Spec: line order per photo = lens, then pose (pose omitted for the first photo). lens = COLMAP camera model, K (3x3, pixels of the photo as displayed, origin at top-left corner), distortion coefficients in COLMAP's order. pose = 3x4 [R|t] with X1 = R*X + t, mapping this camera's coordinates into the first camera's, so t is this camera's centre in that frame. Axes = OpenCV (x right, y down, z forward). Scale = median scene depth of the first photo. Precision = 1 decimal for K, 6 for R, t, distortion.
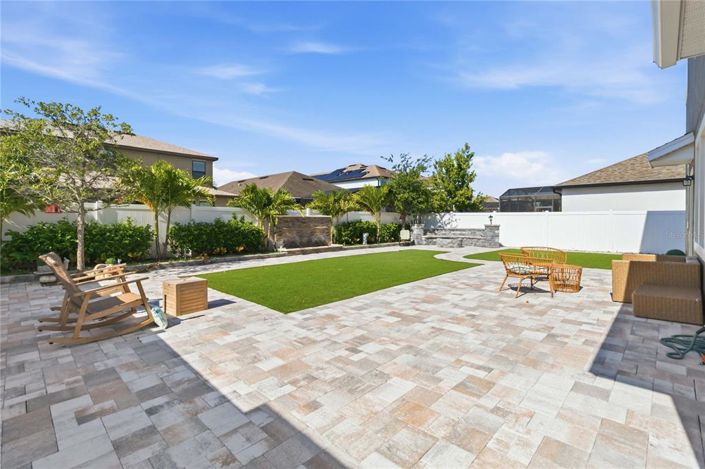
lens RADIAL K [[326.0, 0, 354.6], [0, 326.0, 222.8], [0, 0, 1]] dist [-0.000410, -0.000067]
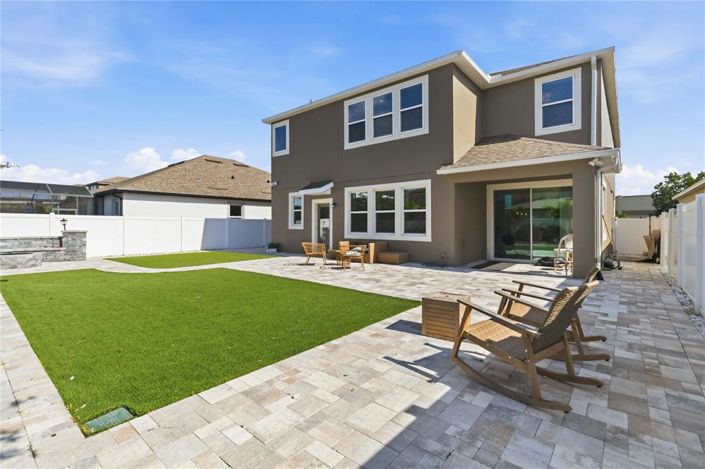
lens RADIAL K [[326.0, 0, 354.6], [0, 326.0, 222.8], [0, 0, 1]] dist [-0.000410, -0.000067]
pose [[-0.067647, 0.007046, 0.997684, -0.355281], [0.006845, 0.999955, -0.006598, -0.002904], [-0.997686, 0.006382, -0.067692, 0.344703]]
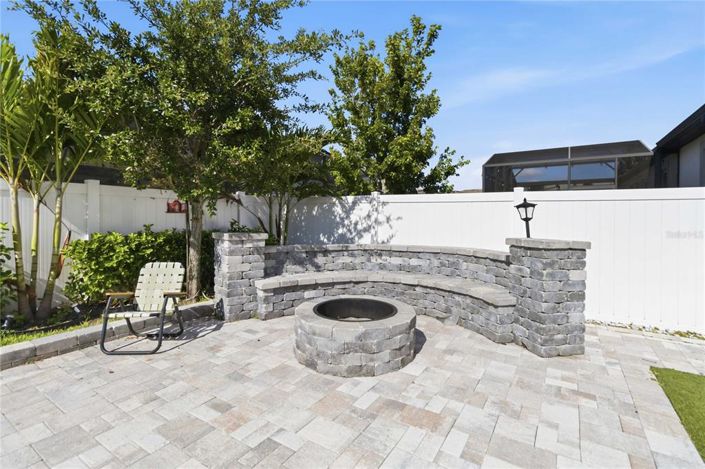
lens RADIAL K [[326.0, 0, 354.6], [0, 326.0, 222.8], [0, 0, 1]] dist [-0.000410, -0.000067]
pose [[0.980388, 0.004868, 0.197015, 0.225219], [-0.005685, 0.999977, 0.003585, -0.005246], [-0.196993, -0.004635, 0.980394, 0.722986]]
